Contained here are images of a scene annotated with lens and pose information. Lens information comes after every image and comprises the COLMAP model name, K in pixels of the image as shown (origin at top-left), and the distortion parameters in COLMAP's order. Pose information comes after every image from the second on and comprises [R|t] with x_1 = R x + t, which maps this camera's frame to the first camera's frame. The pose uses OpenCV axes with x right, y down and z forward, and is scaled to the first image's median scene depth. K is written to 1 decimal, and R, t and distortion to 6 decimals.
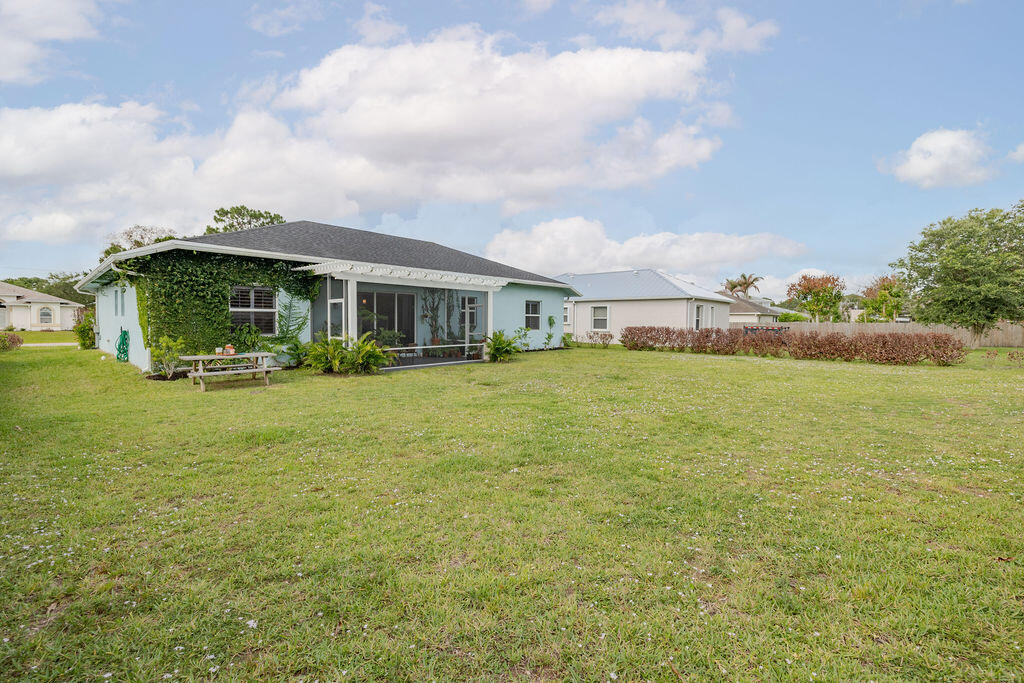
lens RADIAL K [[442.8, 0, 513.6], [0, 442.8, 324.9], [0, 0, 1]] dist [0.000059, 0.000030]
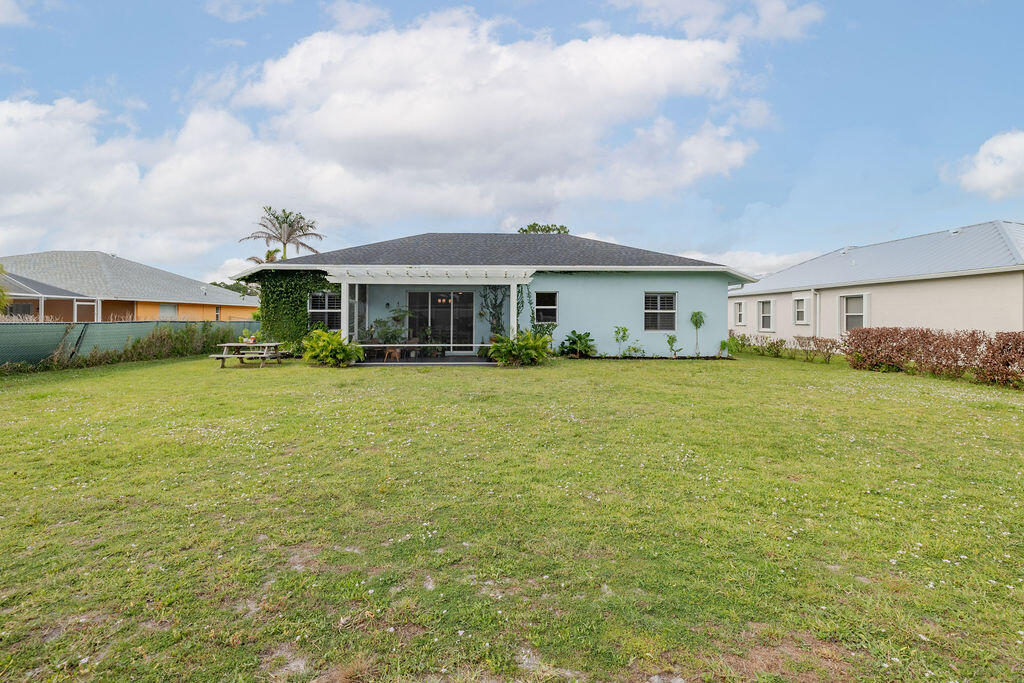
lens RADIAL K [[442.8, 0, 513.6], [0, 442.8, 324.9], [0, 0, 1]] dist [0.000059, 0.000030]
pose [[0.685548, 0.005188, -0.728009, 0.600853], [-0.005140, 0.999984, 0.002286, 0.001475], [0.728009, 0.002175, 0.685564, 0.421238]]
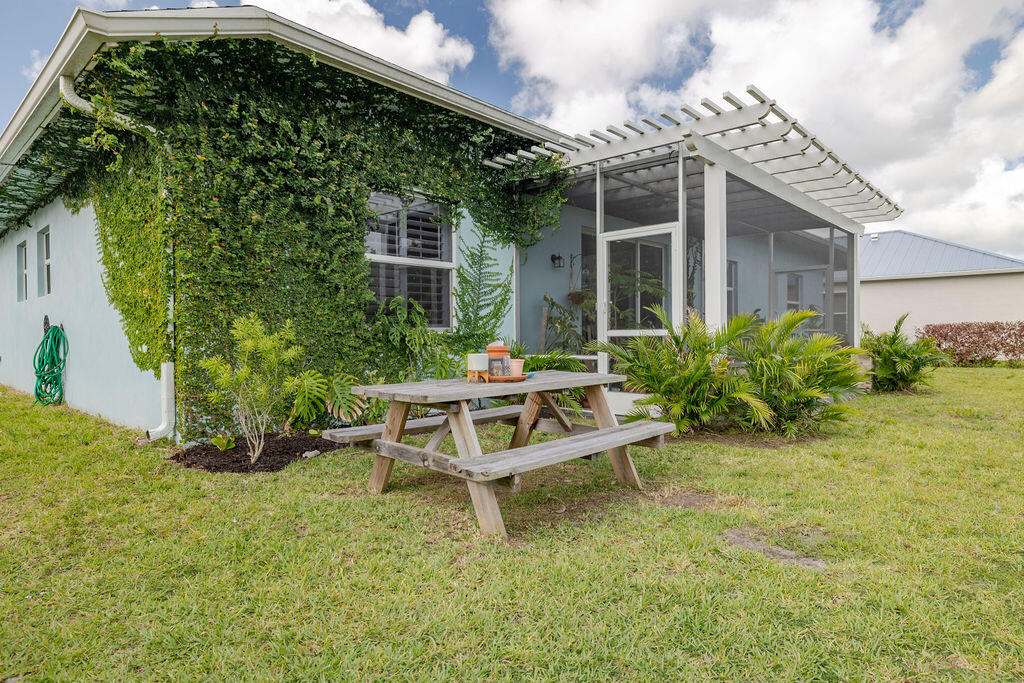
lens RADIAL K [[597.3, 0, 512.0], [0, 597.3, 341.5], [0, 0, 1]] dist [-0.003462, -0.000585]
pose [[0.999890, -0.014797, -0.000571, -0.413276], [0.014796, 0.999890, -0.001034, 0.029408], [0.000586, 0.001025, 0.999999, 0.407802]]
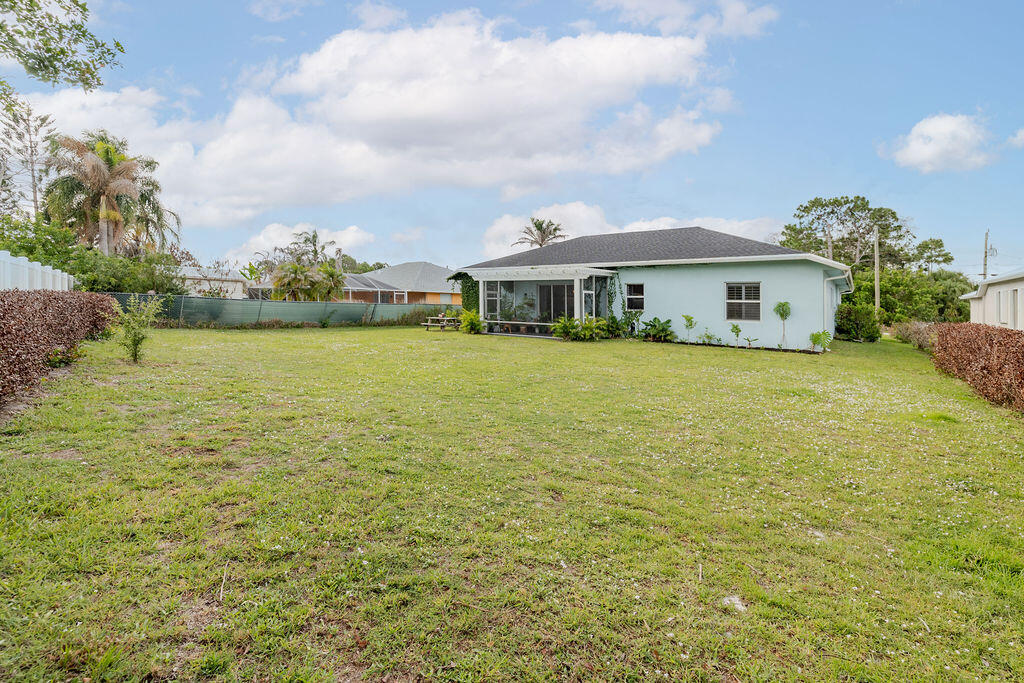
lens RADIAL K [[442.8, 0, 513.6], [0, 442.8, 324.9], [0, 0, 1]] dist [0.000059, 0.000030]
pose [[0.079944, 0.041909, -0.995918, 1.101979], [-0.031835, 0.998713, 0.039471, 0.001803], [0.996291, 0.028549, 0.081175, 0.771095]]
